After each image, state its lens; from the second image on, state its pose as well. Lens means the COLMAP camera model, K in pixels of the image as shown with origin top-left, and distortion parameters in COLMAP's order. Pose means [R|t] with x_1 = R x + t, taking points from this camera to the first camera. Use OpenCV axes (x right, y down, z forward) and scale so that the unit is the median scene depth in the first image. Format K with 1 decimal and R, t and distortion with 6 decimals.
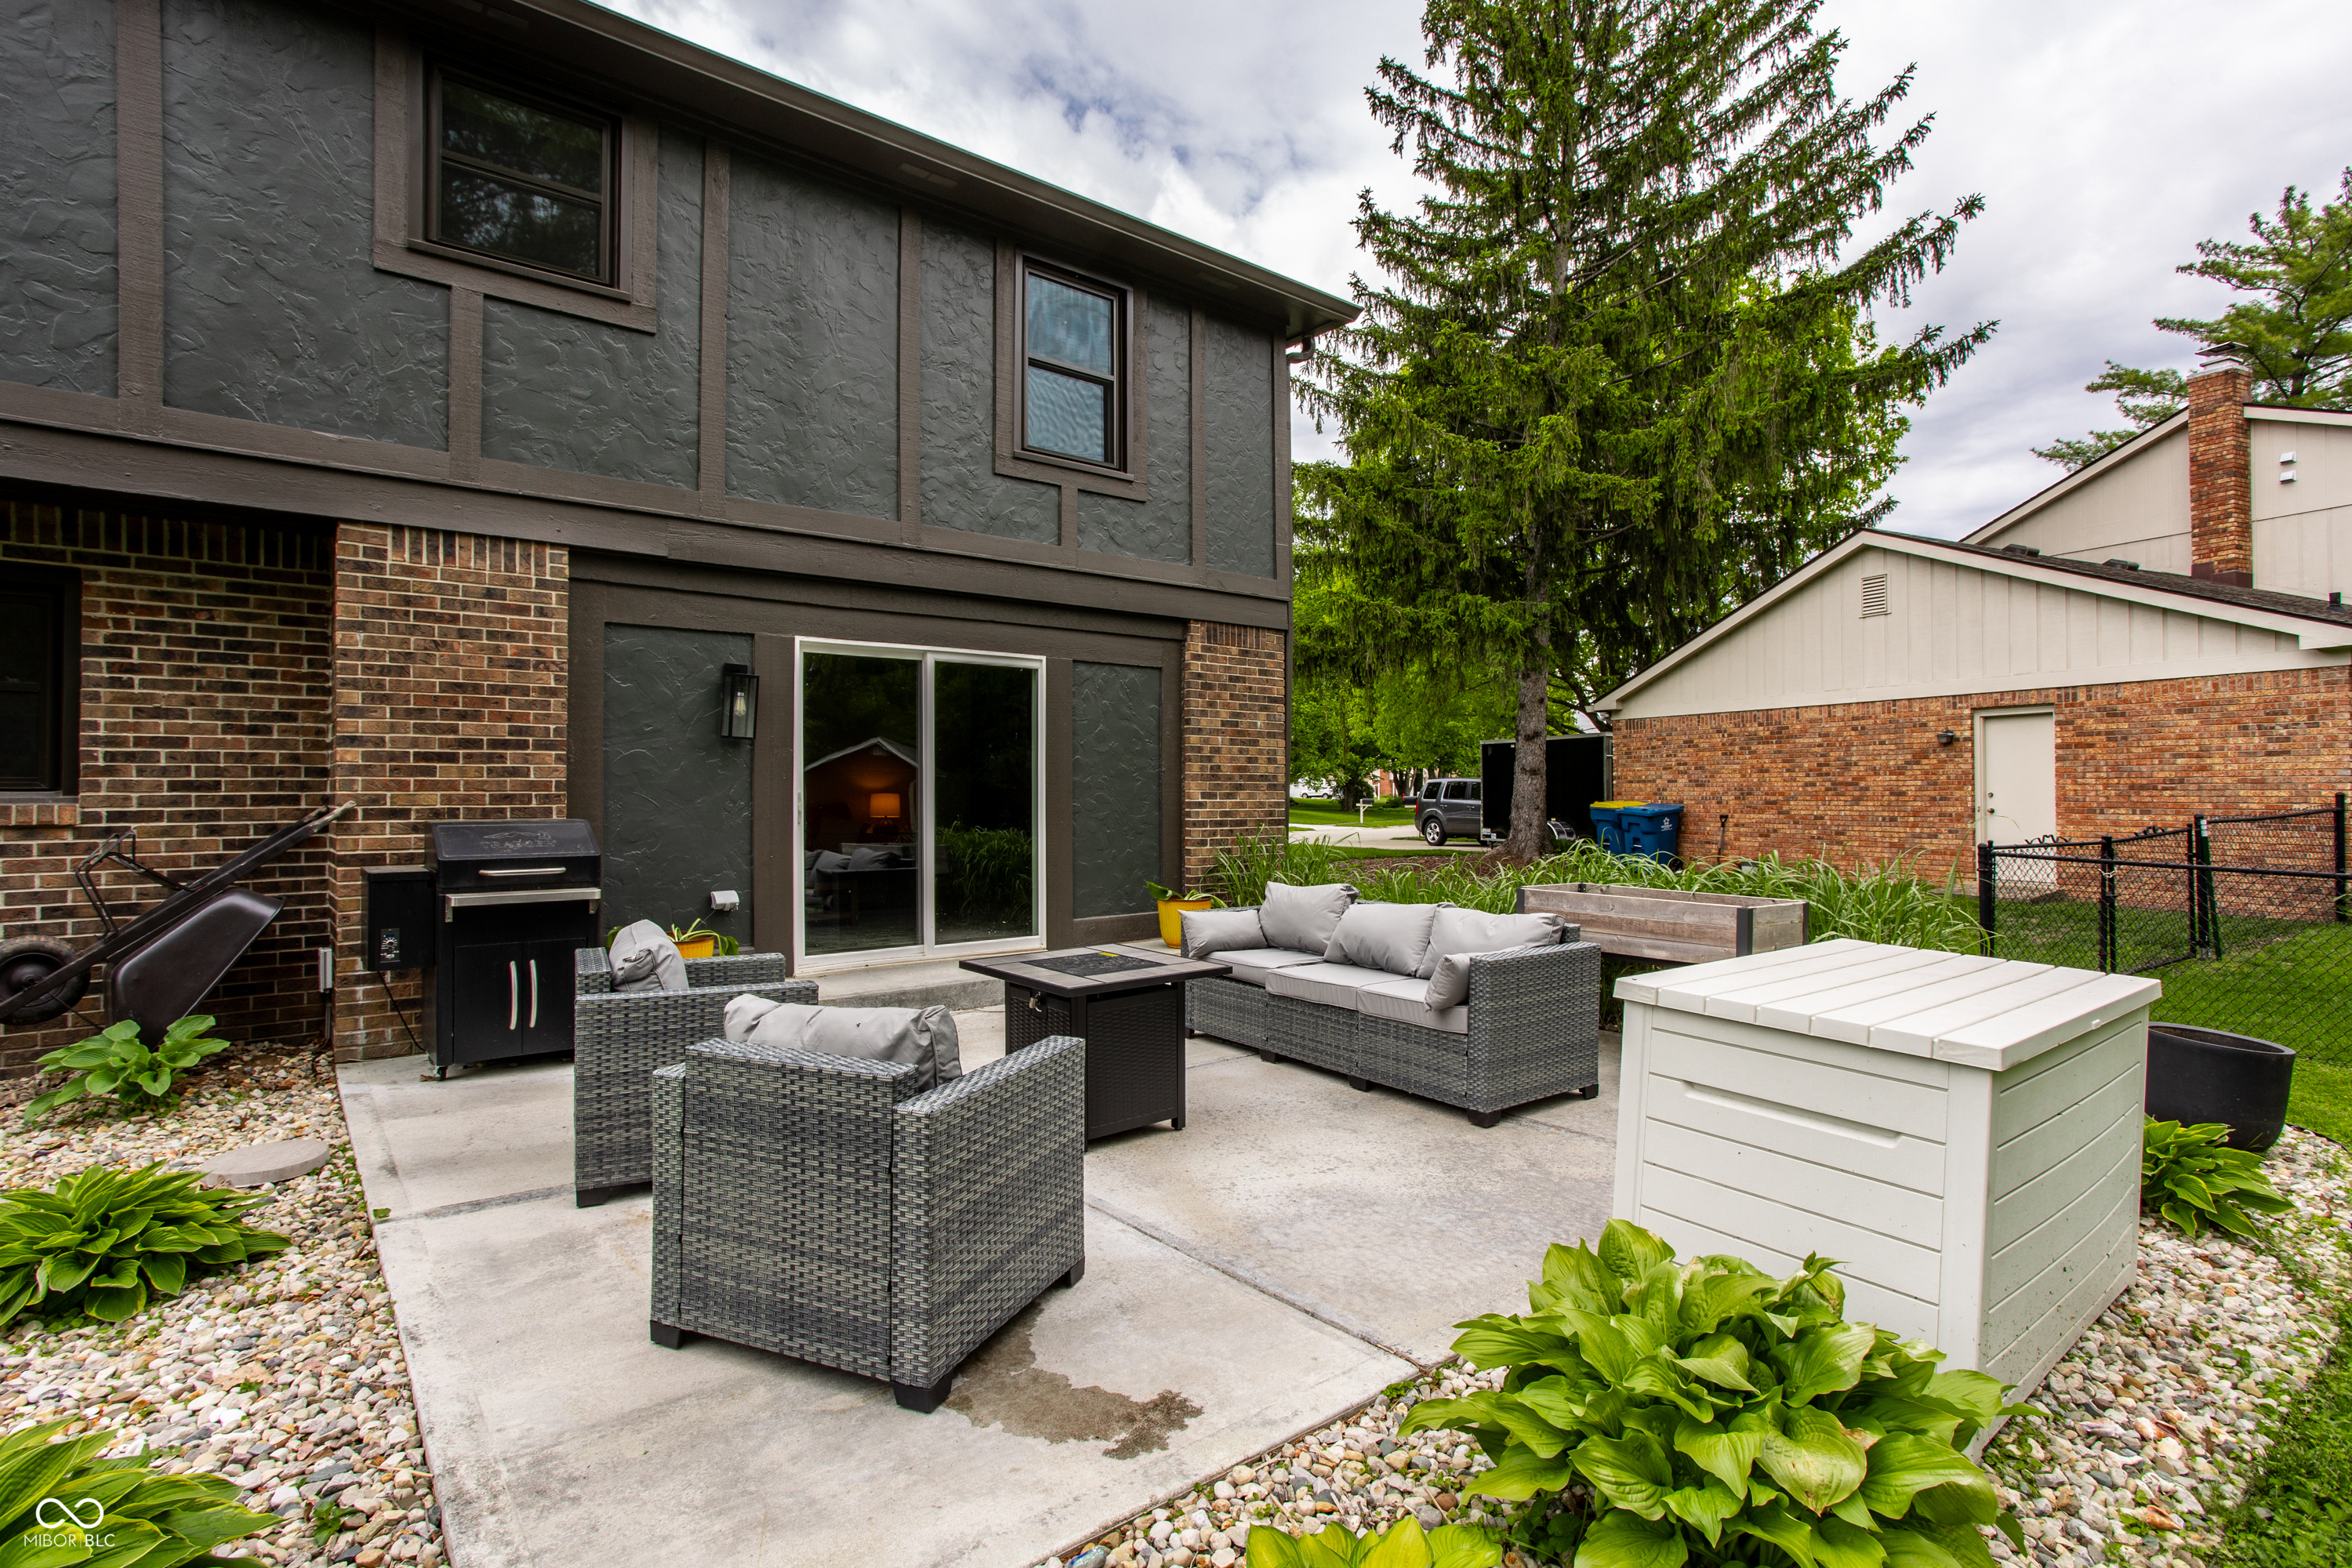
lens RADIAL K [[1127.6, 0, 1176.2], [0, 1127.6, 768.8], [0, 0, 1]] dist [-0.032337, 0.014107]
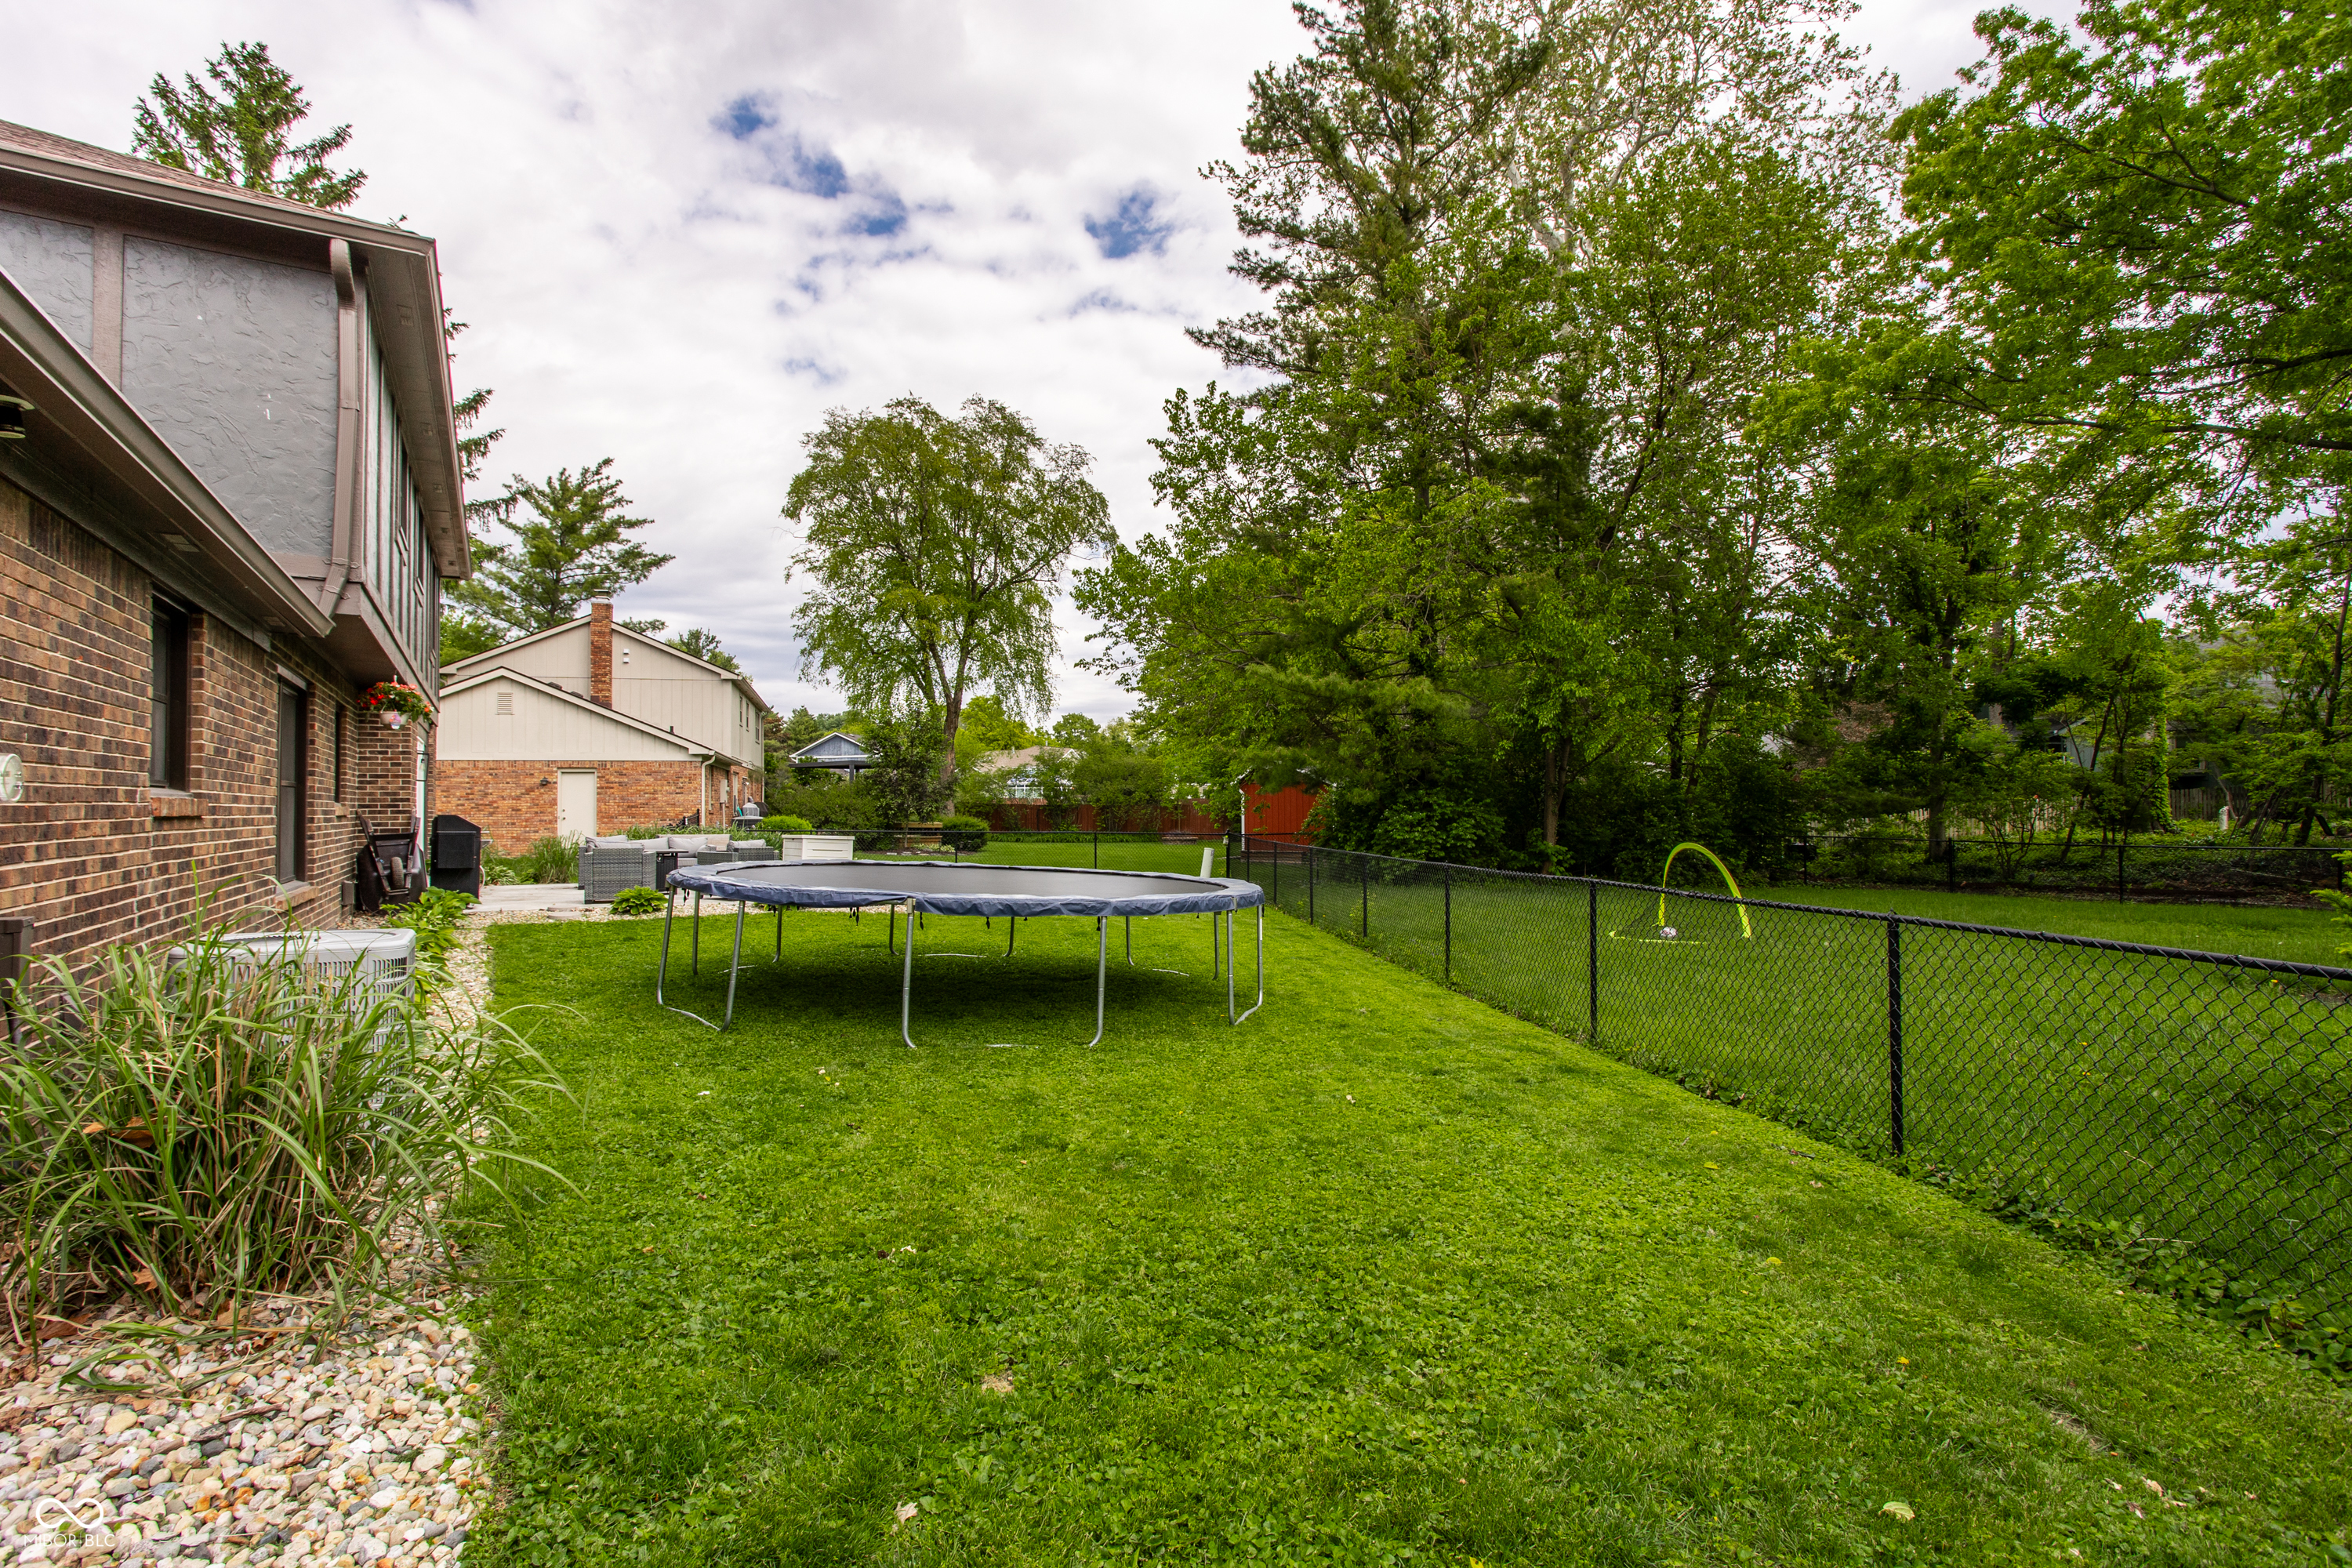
lens RADIAL K [[1127.6, 0, 1172.9], [0, 1127.6, 789.1], [0, 0, 1]] dist [-0.032337, 0.014107]
pose [[0.117876, 0.013830, 0.992932, -0.818465], [-0.021897, 0.999696, -0.011324, -0.011440], [-0.992787, -0.020408, 0.118143, -0.246966]]
